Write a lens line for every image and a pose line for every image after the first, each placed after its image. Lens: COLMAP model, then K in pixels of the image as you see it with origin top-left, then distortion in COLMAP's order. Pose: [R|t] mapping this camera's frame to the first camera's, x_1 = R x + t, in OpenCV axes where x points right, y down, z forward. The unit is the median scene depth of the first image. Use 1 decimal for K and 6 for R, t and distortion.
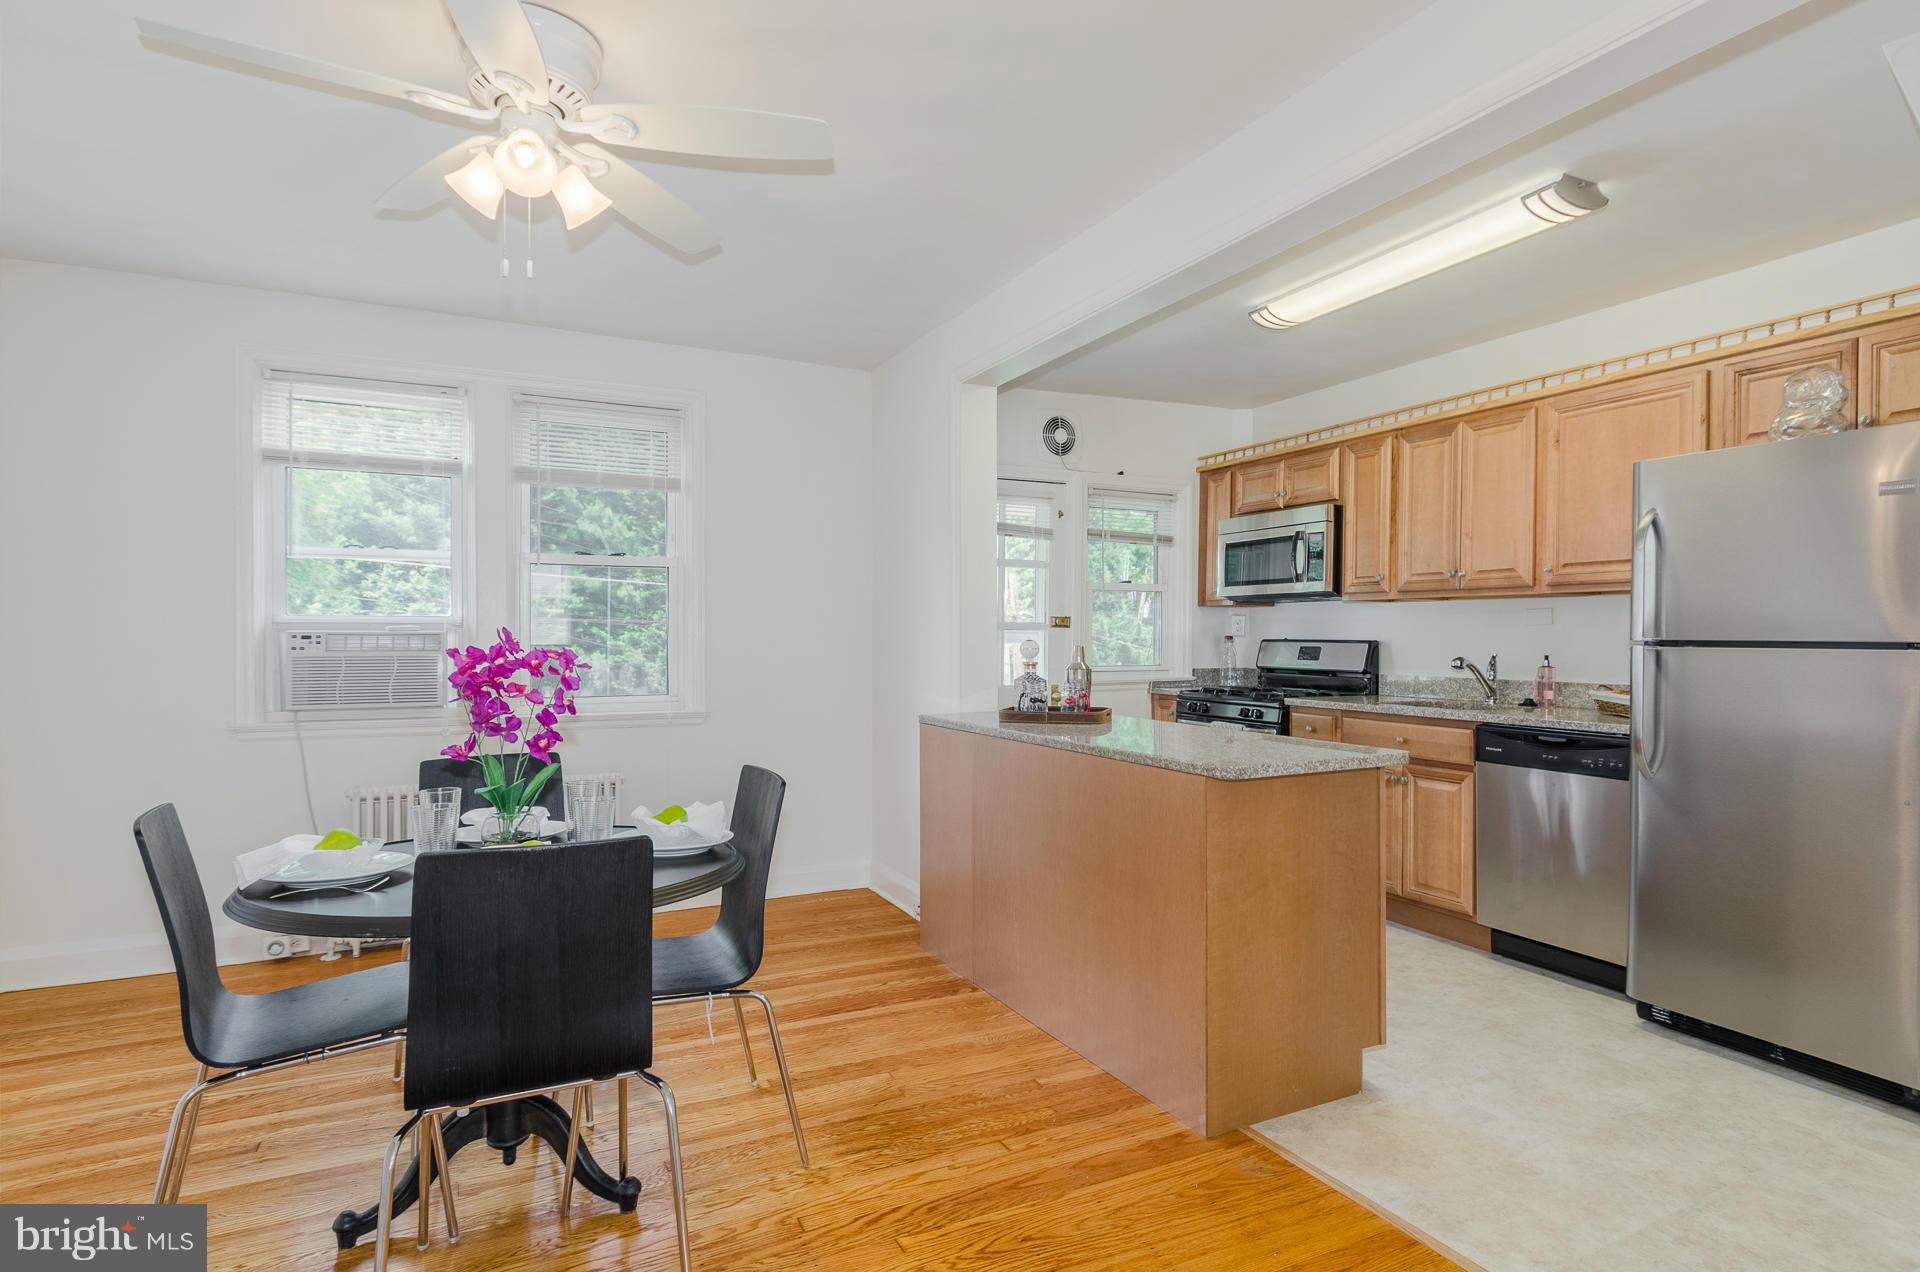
lens RADIAL K [[1020.5, 0, 949.8], [0, 1020.5, 640.2], [0, 0, 1]] dist [-0.000755, -0.002988]
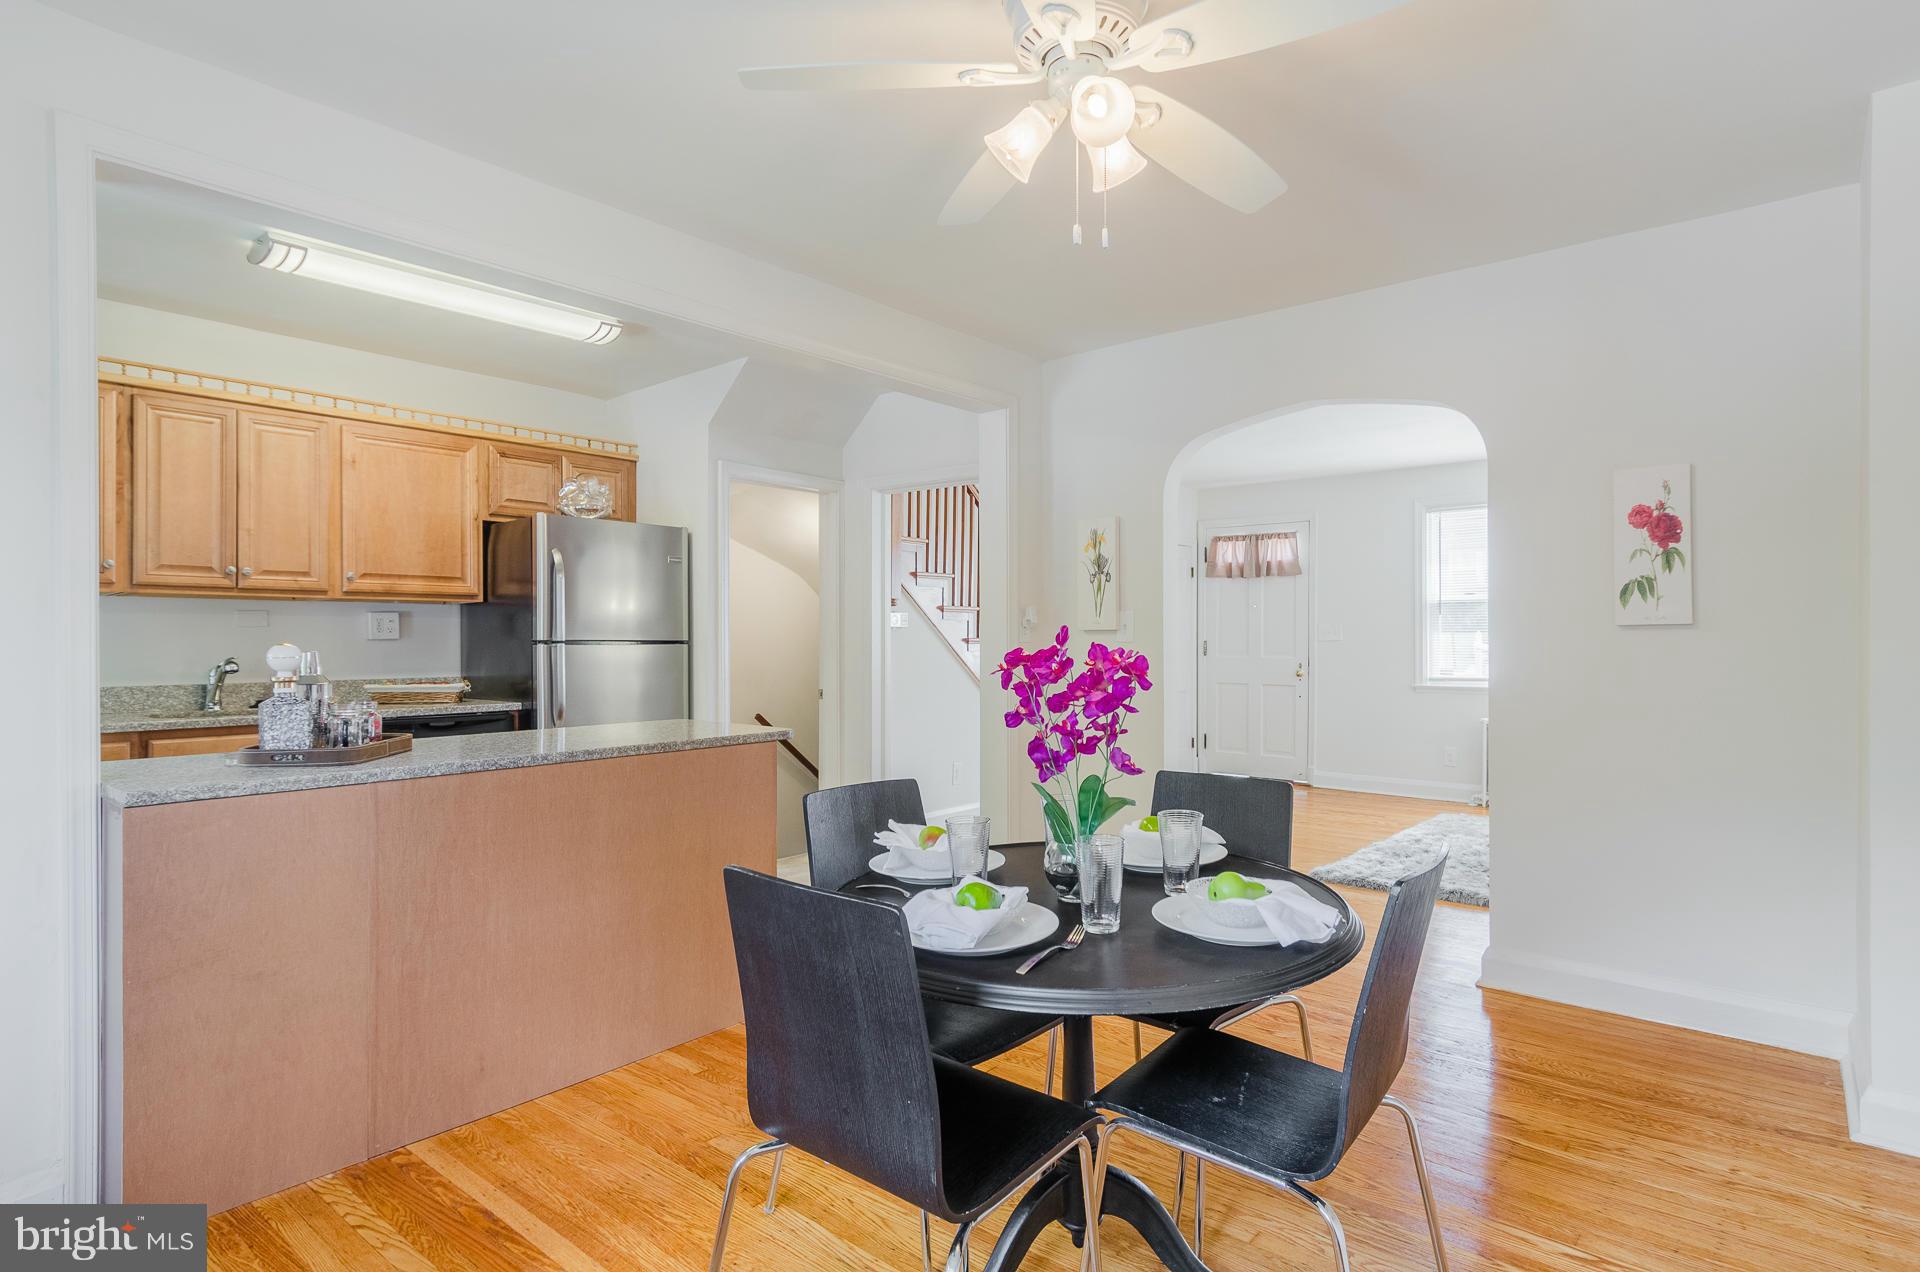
lens RADIAL K [[1020.5, 0, 1003.0], [0, 1020.5, 628.3], [0, 0, 1]] dist [-0.000755, -0.002988]
pose [[-0.426885, 0.005502, 0.904289, -0.721715], [0.005122, 0.999980, -0.003666, -0.007366], [-0.904292, 0.003067, -0.426904, 0.860035]]
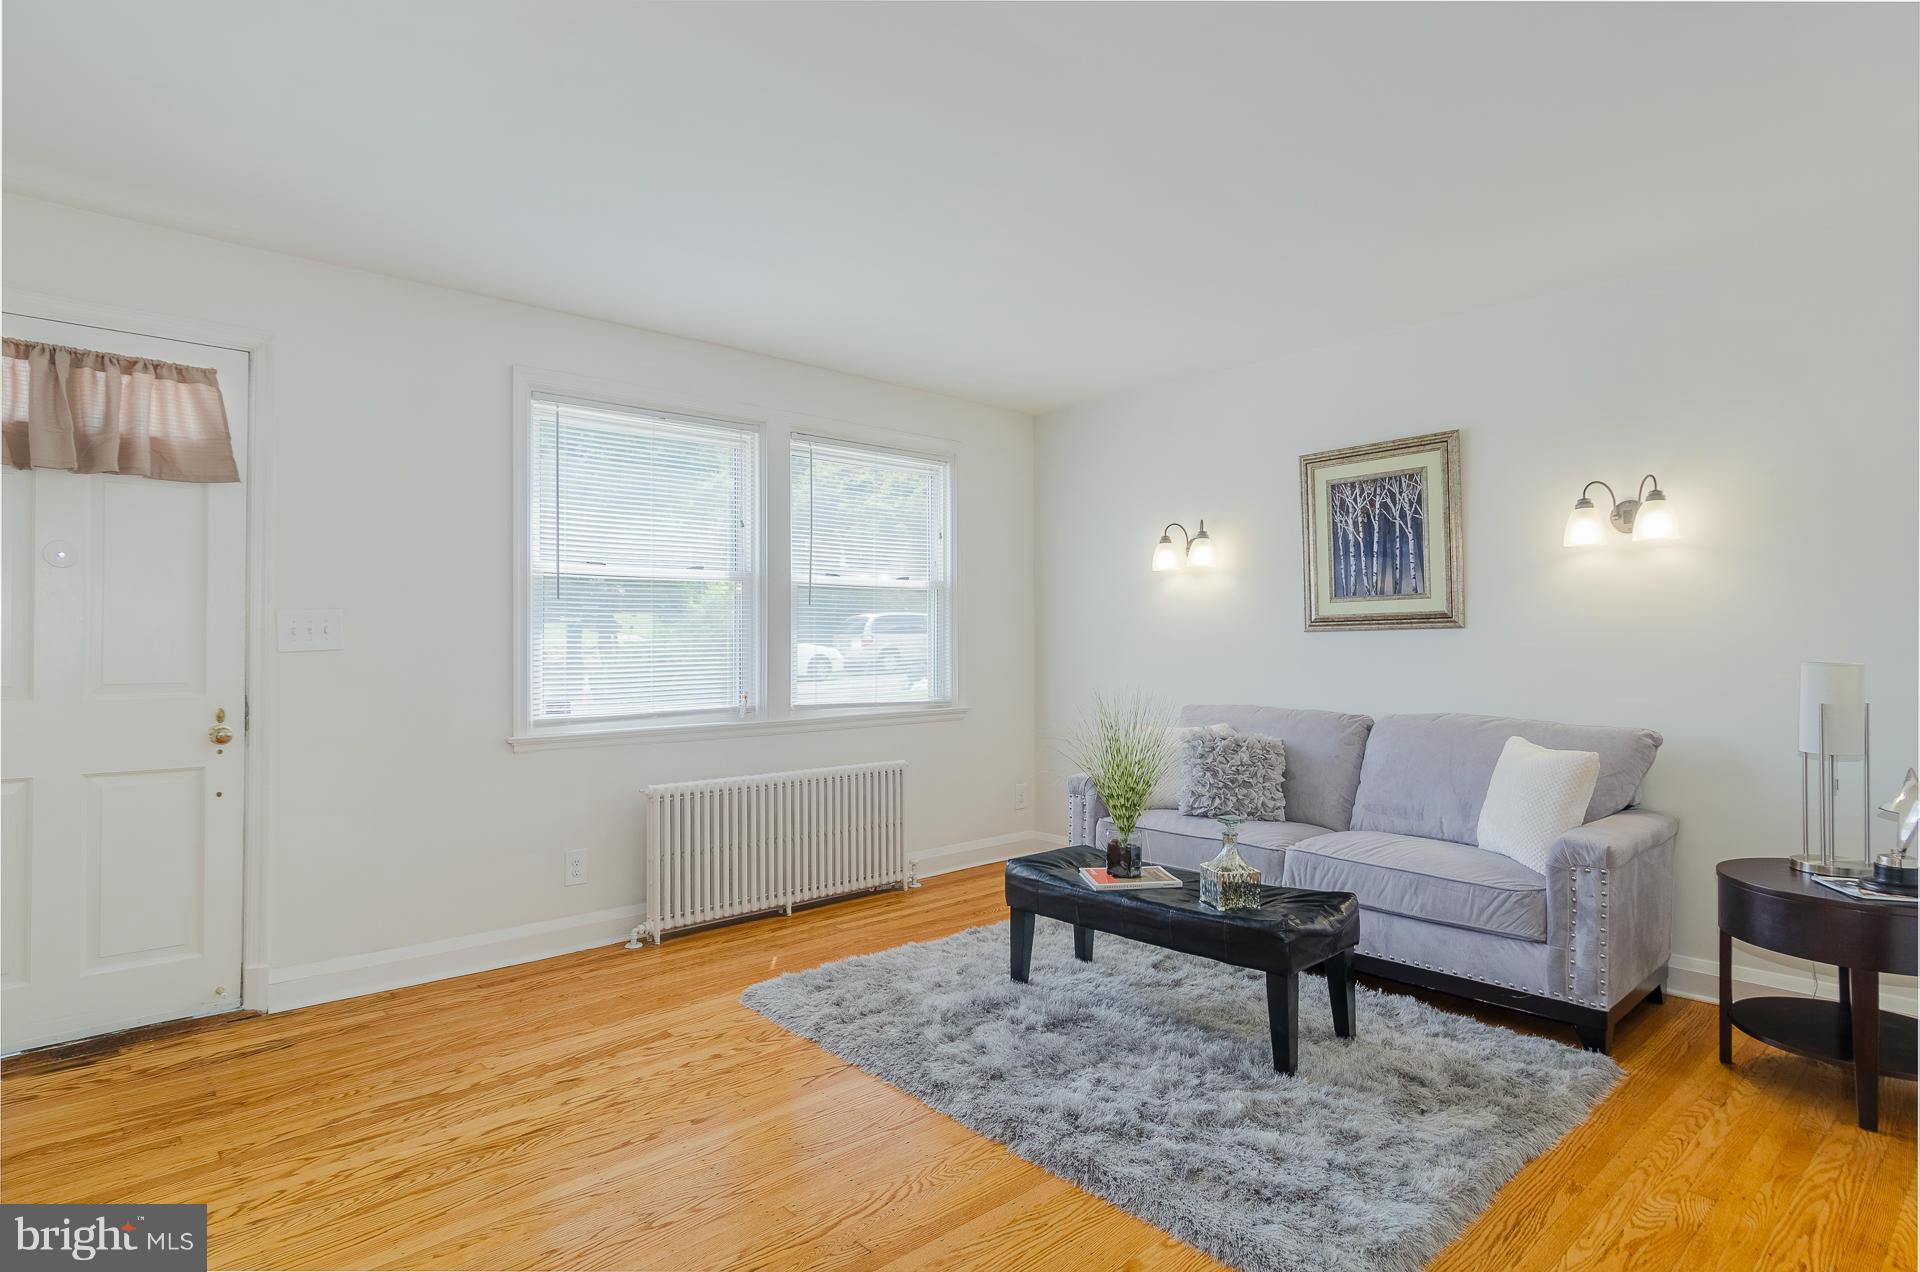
lens RADIAL K [[956.5, 0, 958.5], [0, 956.5, 631.6], [0, 0, 1]] dist [0.000828, 0.000157]
pose [[-0.957400, -0.005256, -0.288719, 0.629542], [-0.003235, 0.999967, -0.007475, 0.001804], [0.288749, -0.006223, -0.957385, 0.296091]]
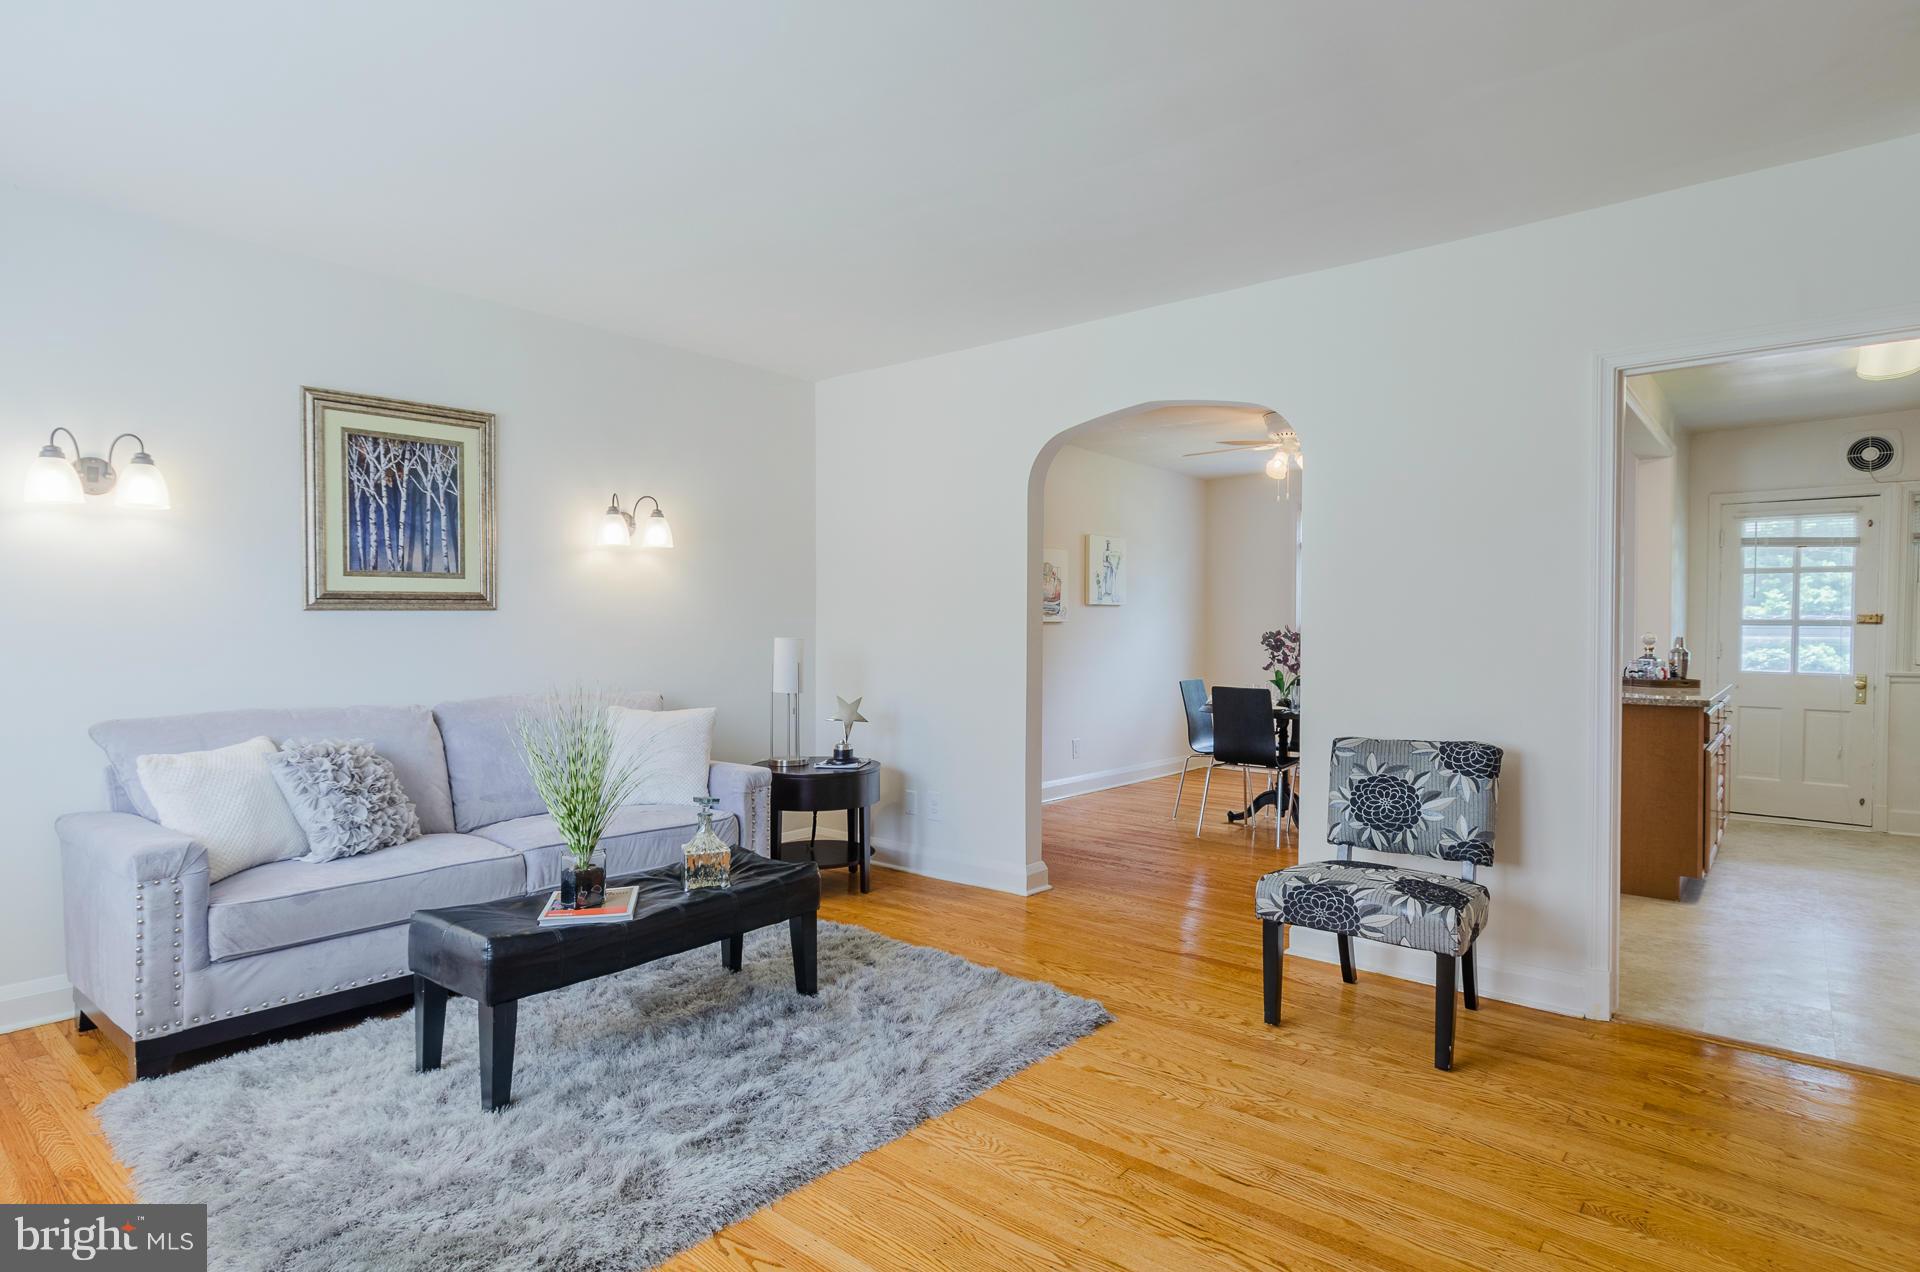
lens RADIAL K [[1020.5, 0, 1000.9], [0, 1020.5, 630.8], [0, 0, 1]] dist [-0.000755, -0.002988]
pose [[0.411448, 0.004706, -0.911421, 1.061369], [-0.008768, 0.999961, 0.001205, 0.004004], [0.911391, 0.007496, 0.411473, -0.503597]]
